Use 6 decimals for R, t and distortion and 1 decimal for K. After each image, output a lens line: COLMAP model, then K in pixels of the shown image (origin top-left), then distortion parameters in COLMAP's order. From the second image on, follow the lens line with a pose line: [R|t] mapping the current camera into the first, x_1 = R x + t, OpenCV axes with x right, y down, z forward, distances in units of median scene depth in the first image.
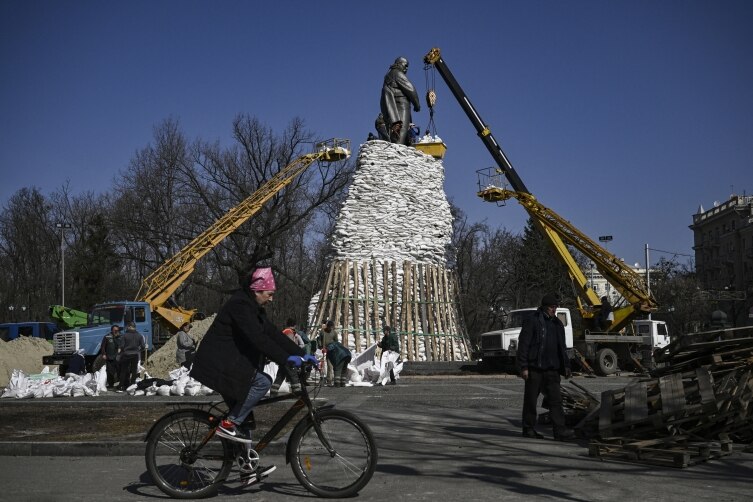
lens RADIAL K [[623.6, 0, 379.1], [0, 623.6, 255.4], [0, 0, 1]] dist [-0.009834, 0.007708]
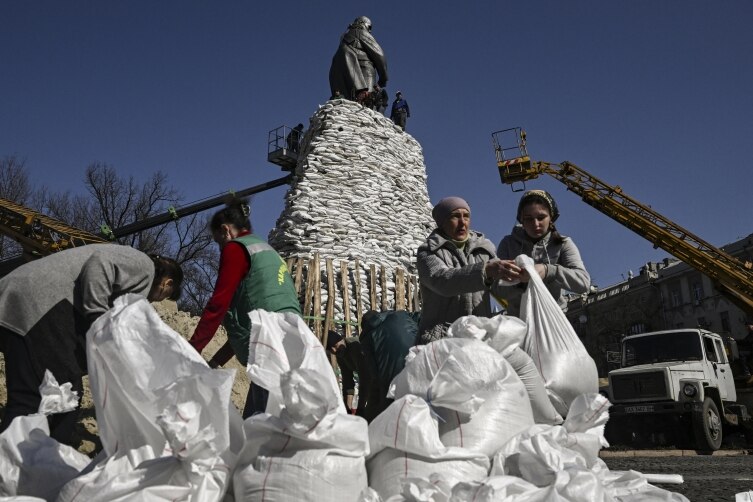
lens RADIAL K [[623.6, 0, 372.6], [0, 623.6, 244.2], [0, 0, 1]] dist [-0.009834, 0.007708]
pose [[0.975261, 0.063010, 0.211885, -0.116915], [-0.033807, 0.989754, -0.138723, 0.071965], [-0.218455, 0.128128, 0.967399, 0.372207]]
